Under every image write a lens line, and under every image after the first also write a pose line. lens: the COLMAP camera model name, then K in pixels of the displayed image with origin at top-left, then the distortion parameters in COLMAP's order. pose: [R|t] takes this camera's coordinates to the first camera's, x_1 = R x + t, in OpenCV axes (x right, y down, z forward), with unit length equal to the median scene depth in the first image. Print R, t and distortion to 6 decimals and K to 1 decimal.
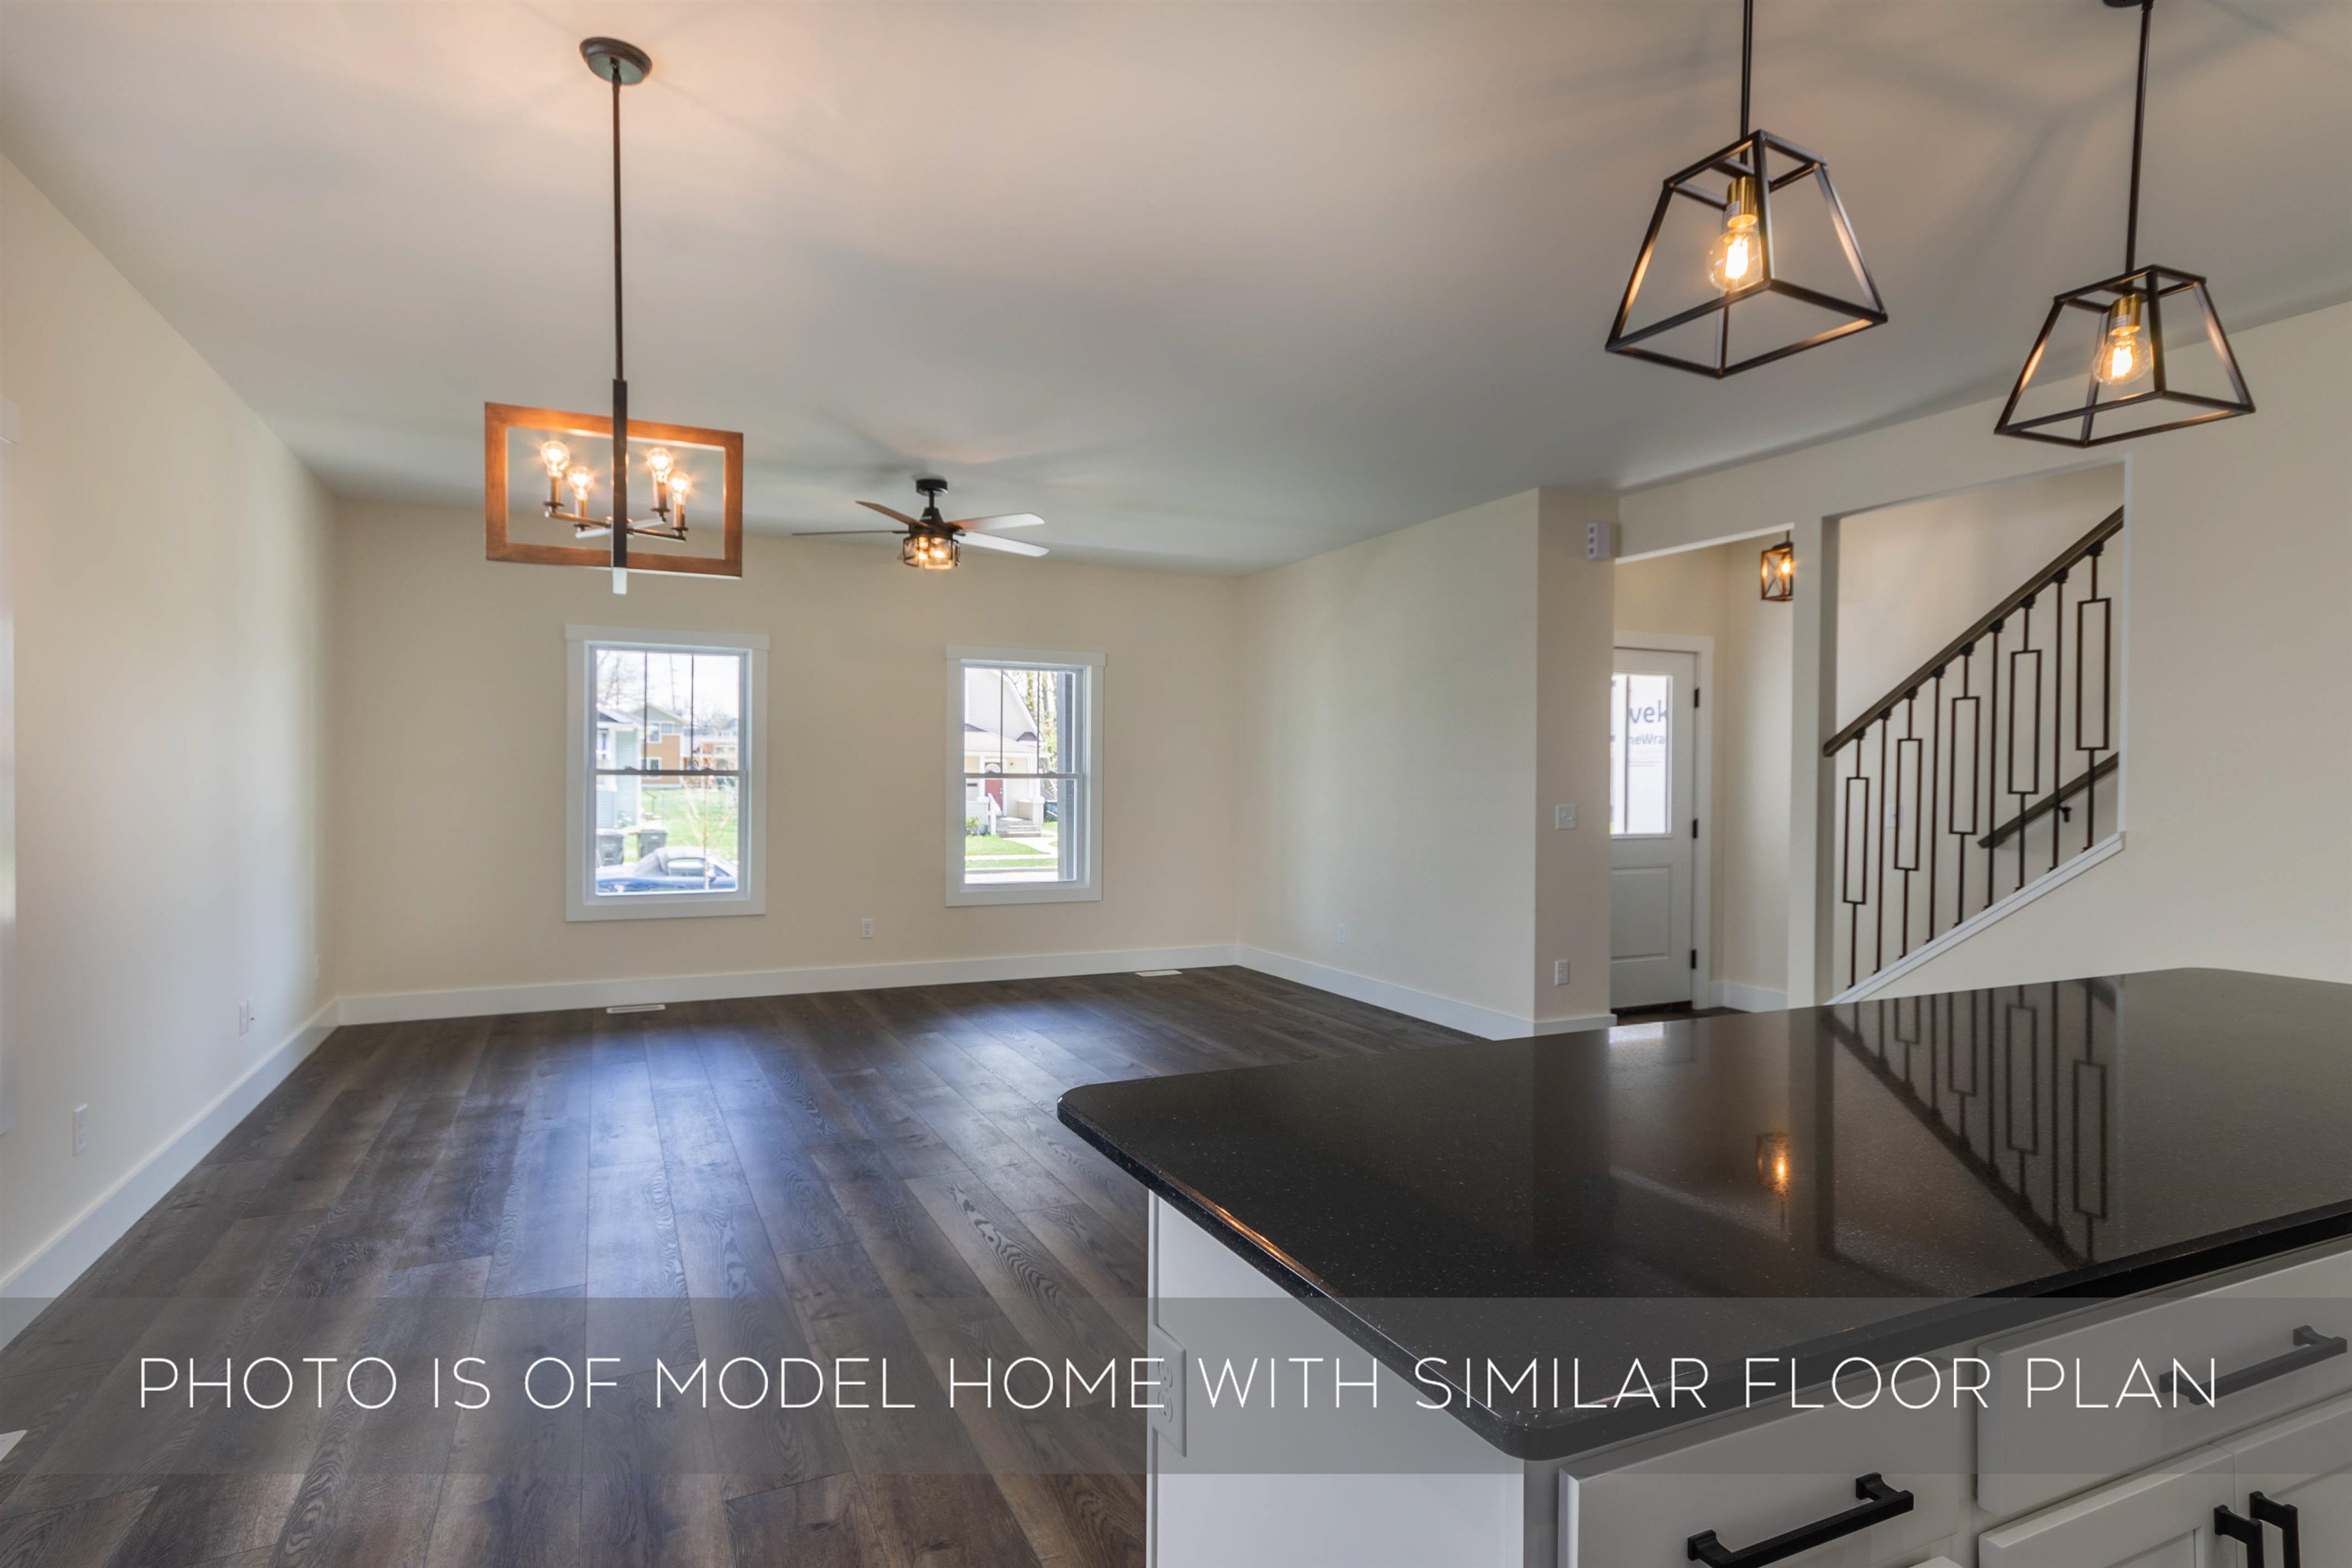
lens RADIAL K [[1191.3, 0, 1197.1], [0, 1191.3, 790.1], [0, 0, 1]] dist [0.016687, 0.003963]
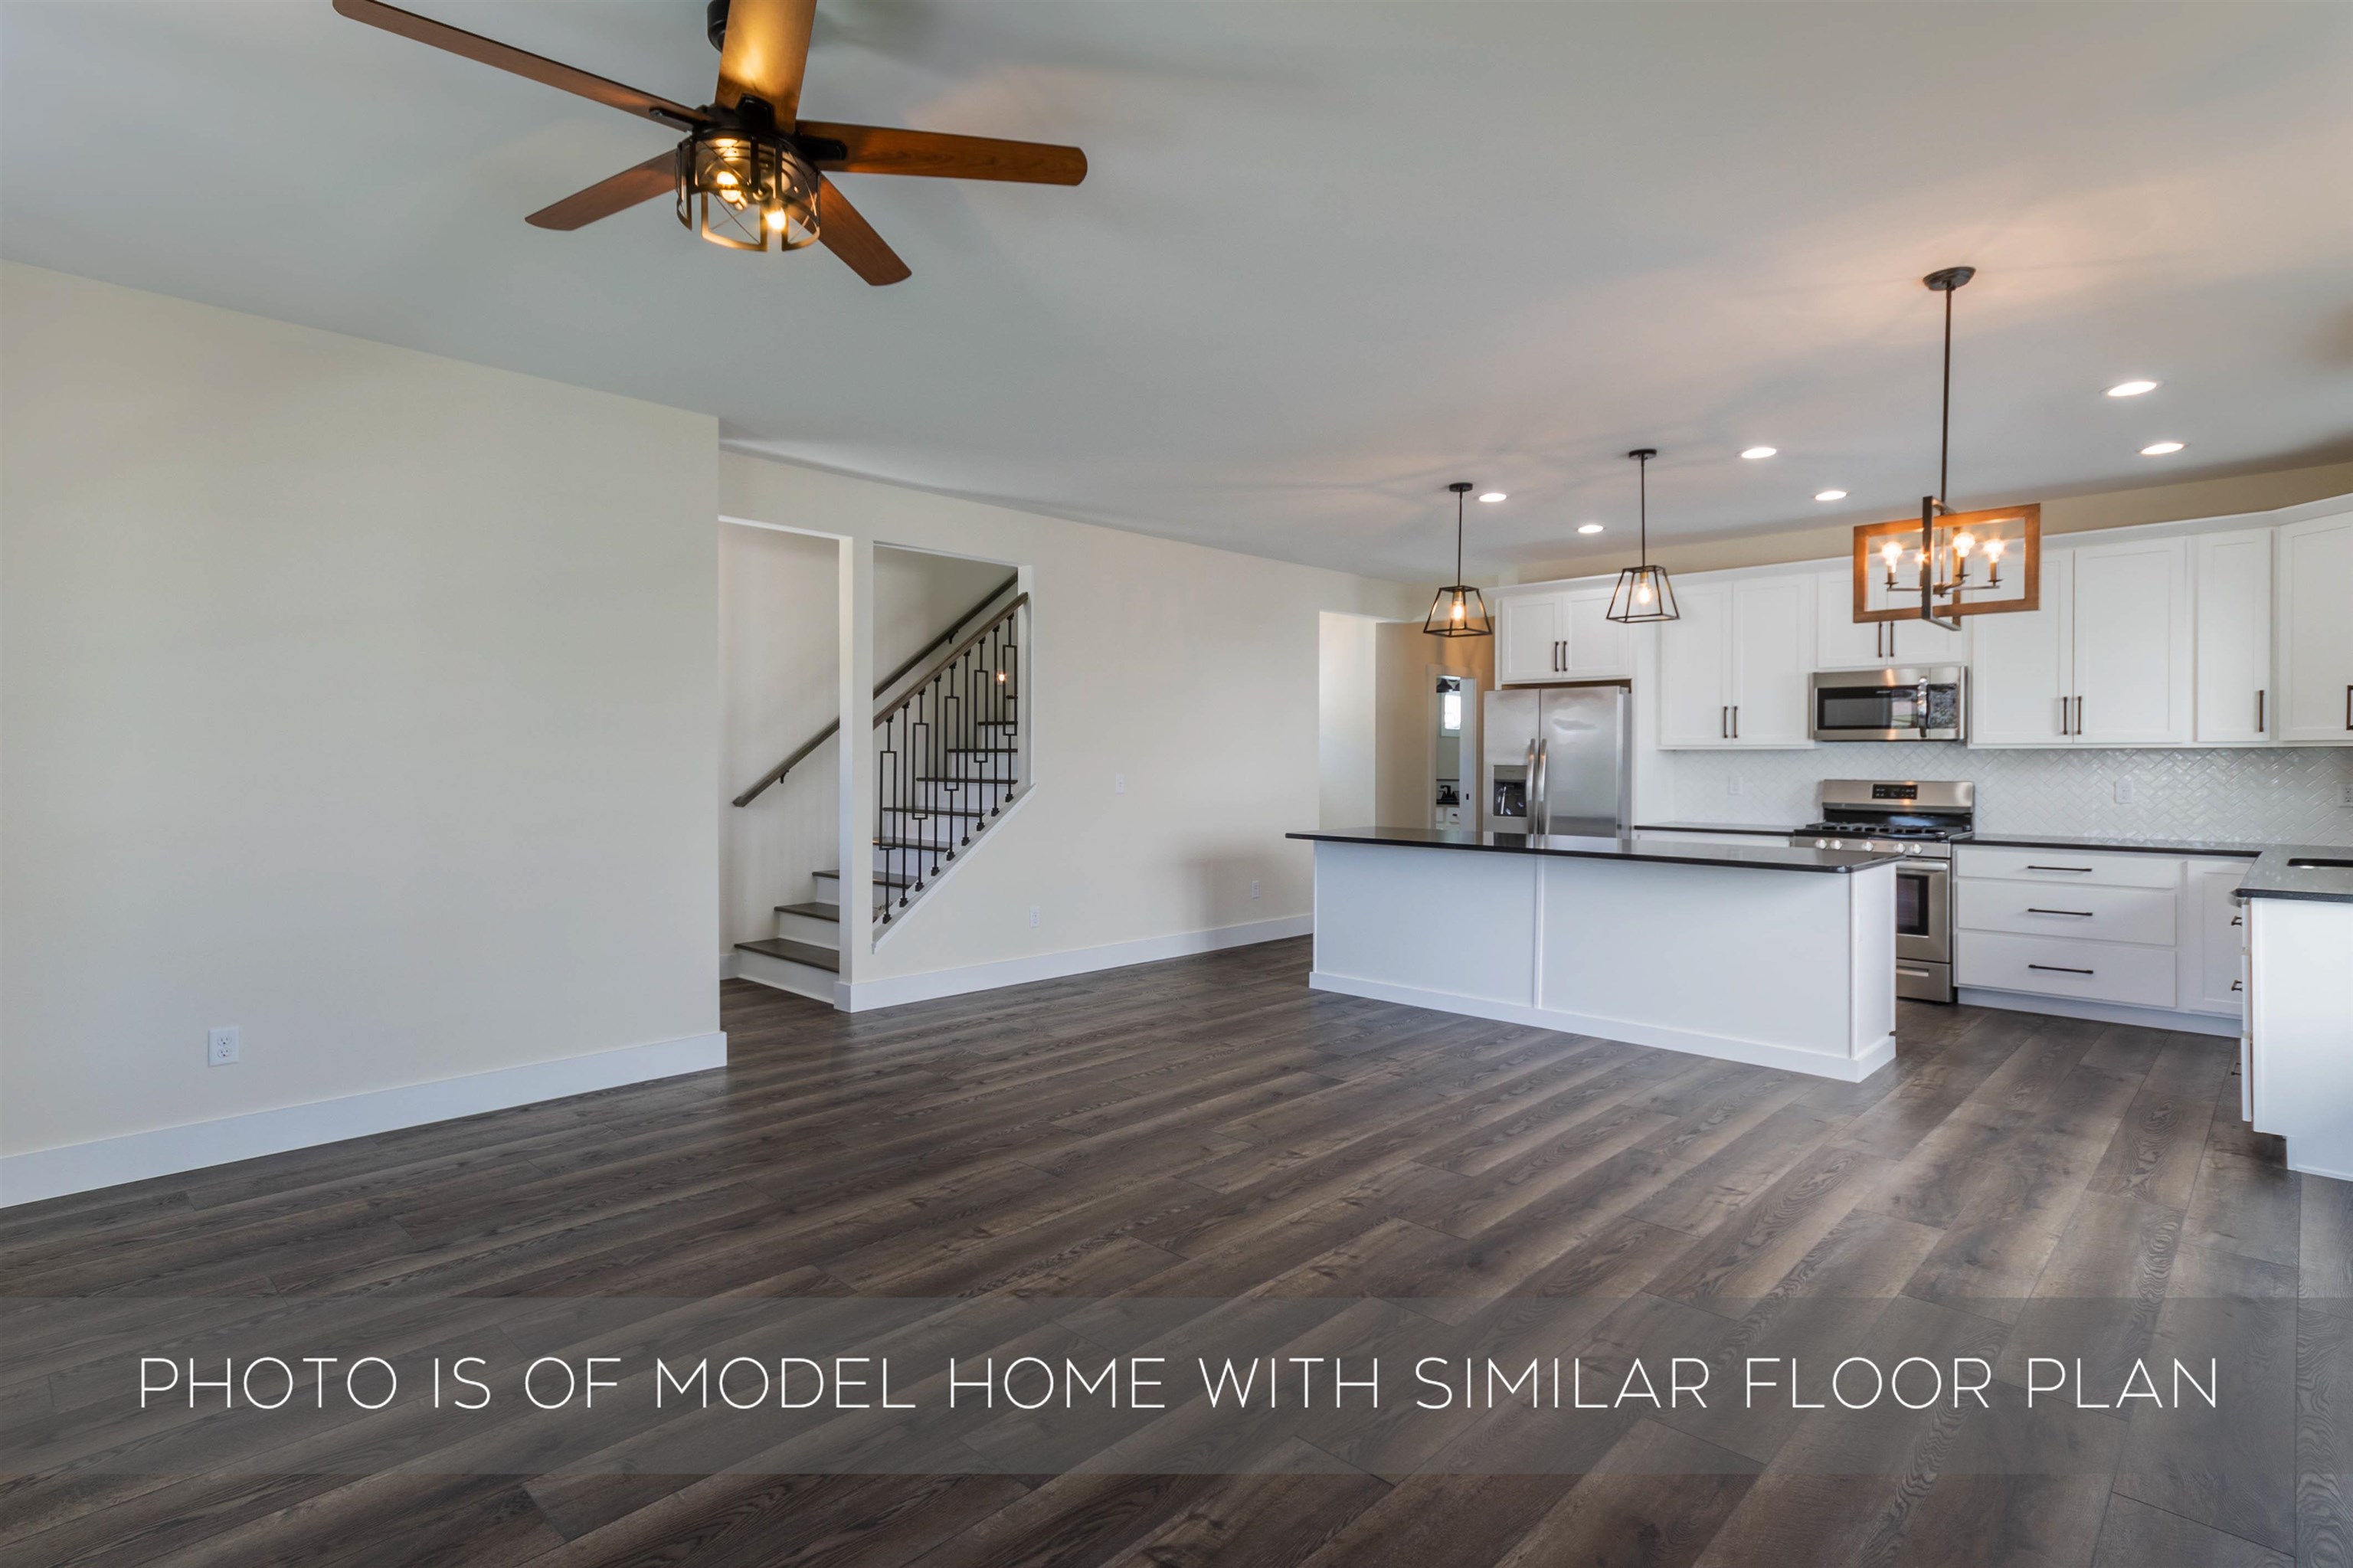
lens RADIAL K [[1191.8, 0, 1147.1], [0, 1191.8, 751.6], [0, 0, 1]] dist [0.016687, 0.003963]
pose [[-0.324448, -0.004257, 0.945894, -0.611117], [0.002784, 0.999981, 0.005456, -0.013398], [-0.945899, 0.004404, -0.324430, 0.937694]]
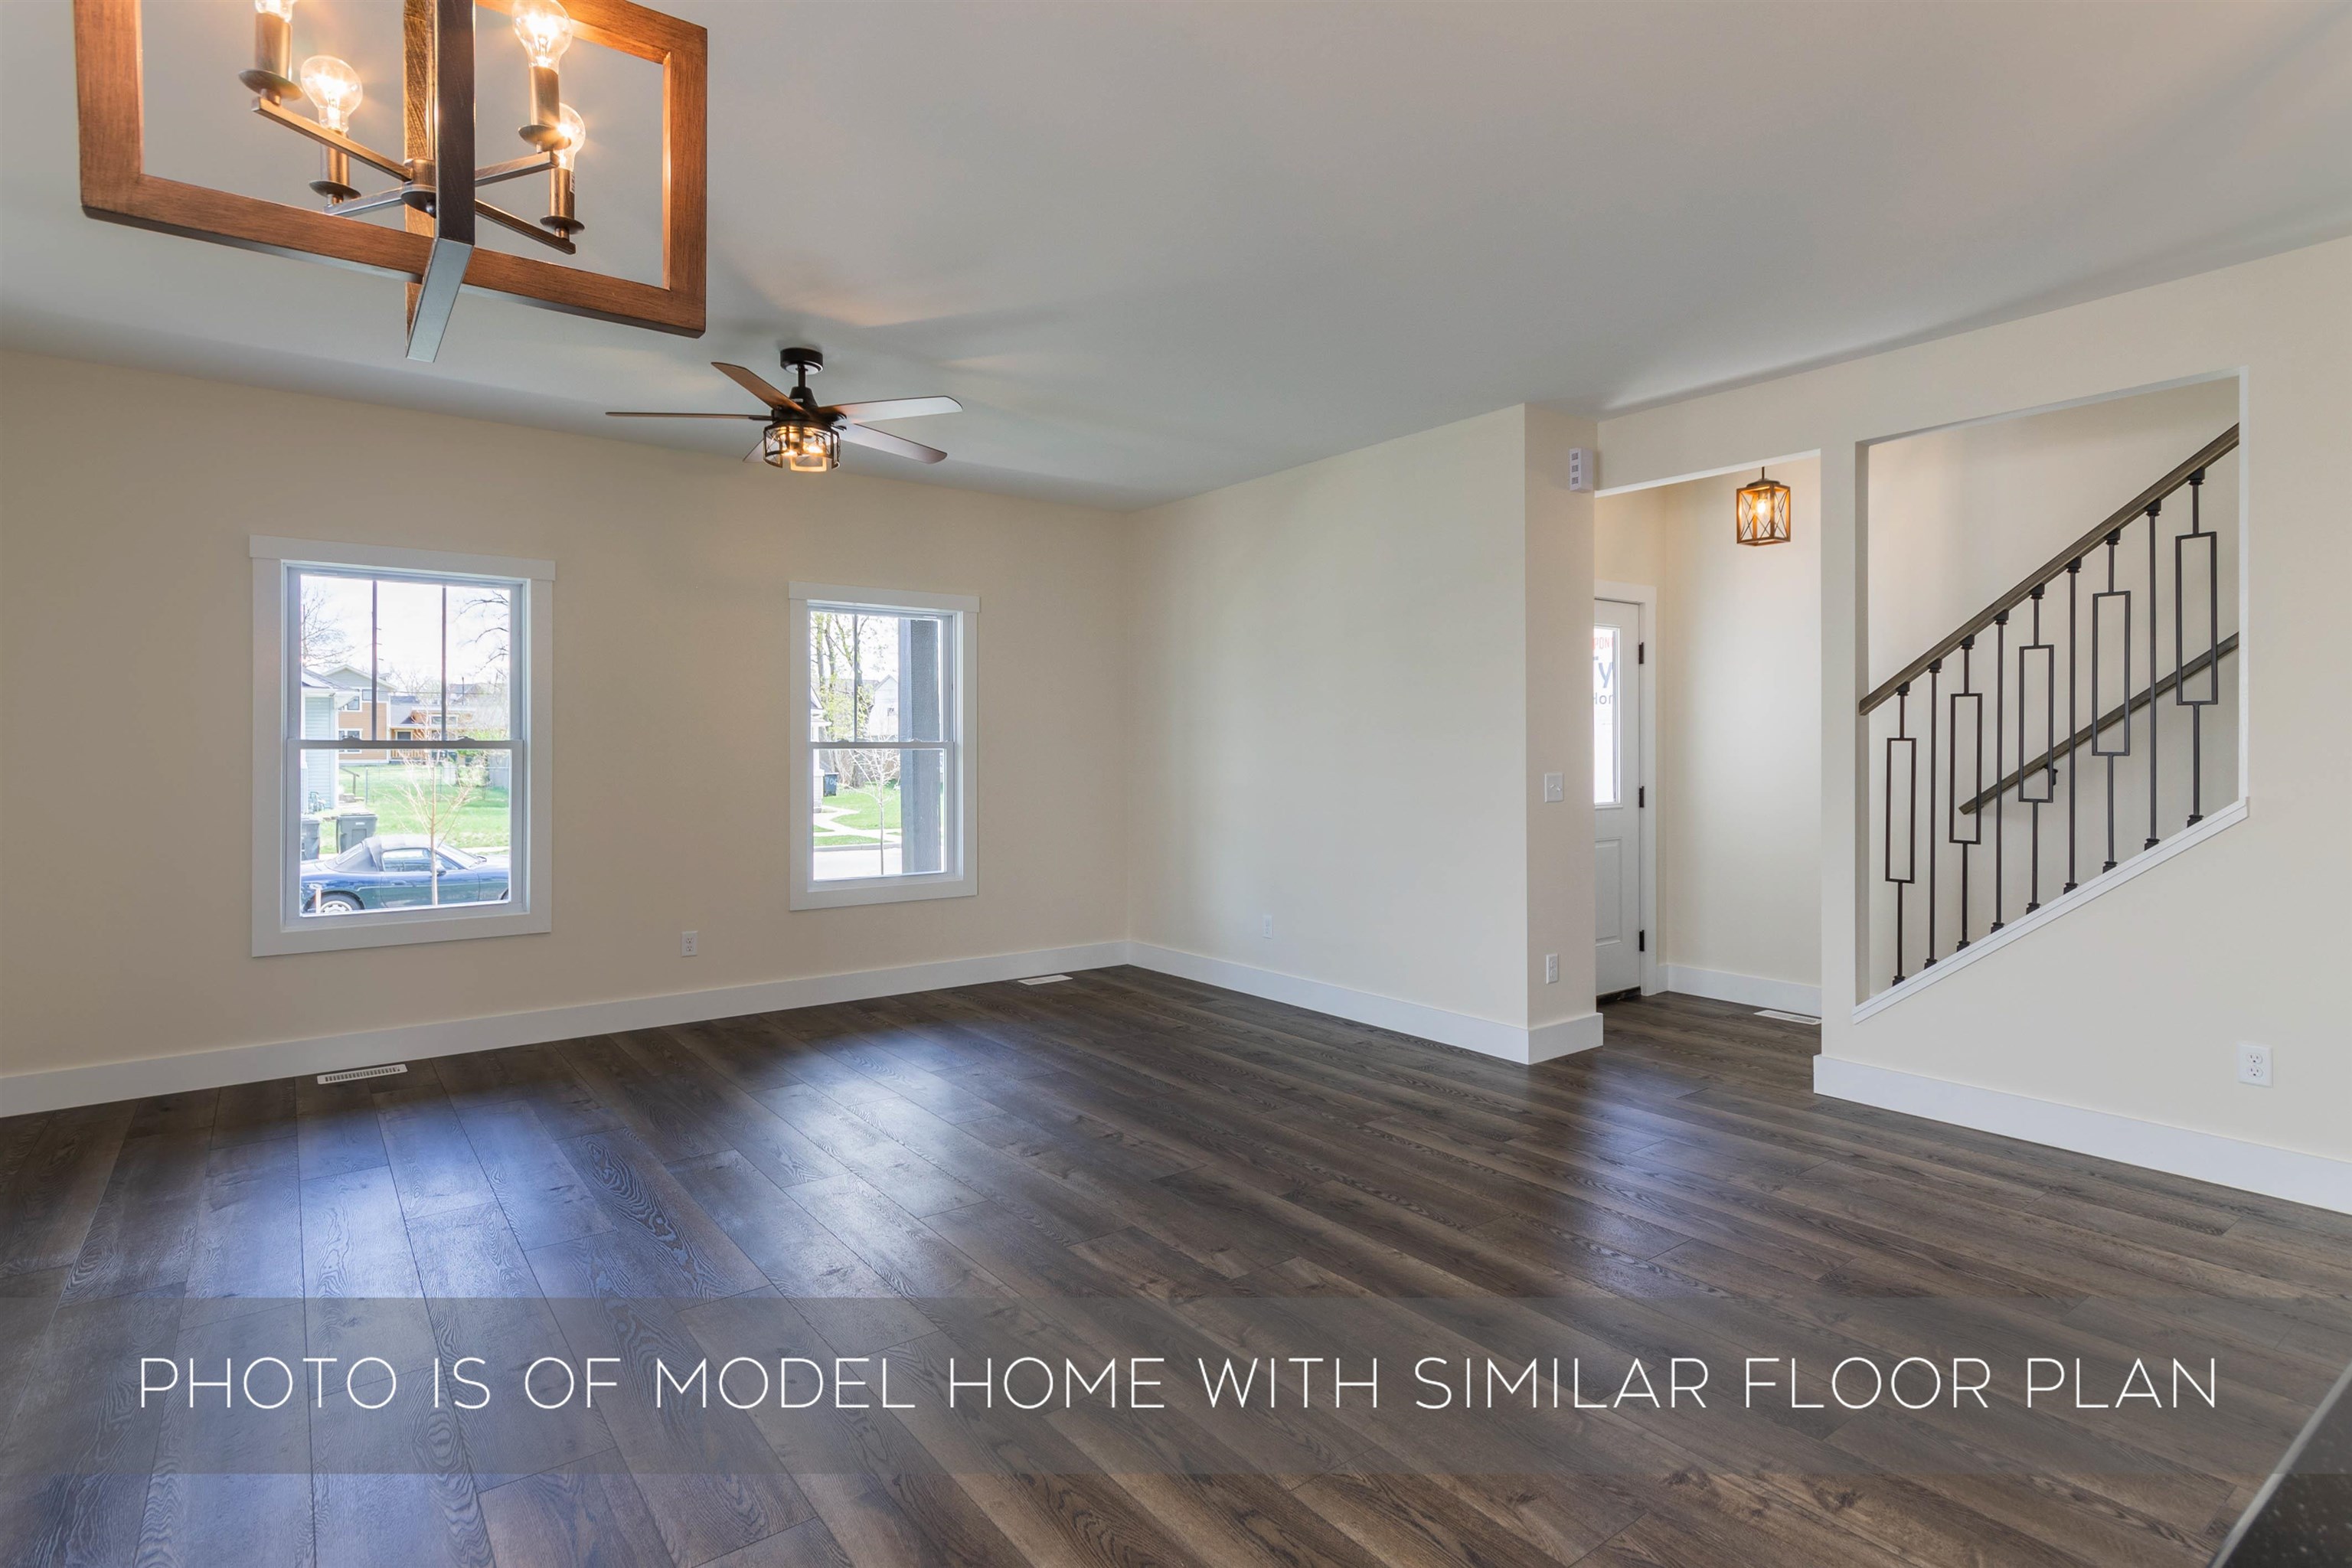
lens RADIAL K [[1191.3, 0, 1168.1], [0, 1191.3, 748.3], [0, 0, 1]] dist [0.016687, 0.003963]
pose [[0.984845, -0.008447, 0.173231, -0.114446], [0.009971, 0.999919, -0.007934, -0.001705], [-0.173150, 0.009541, 0.984849, 0.200539]]
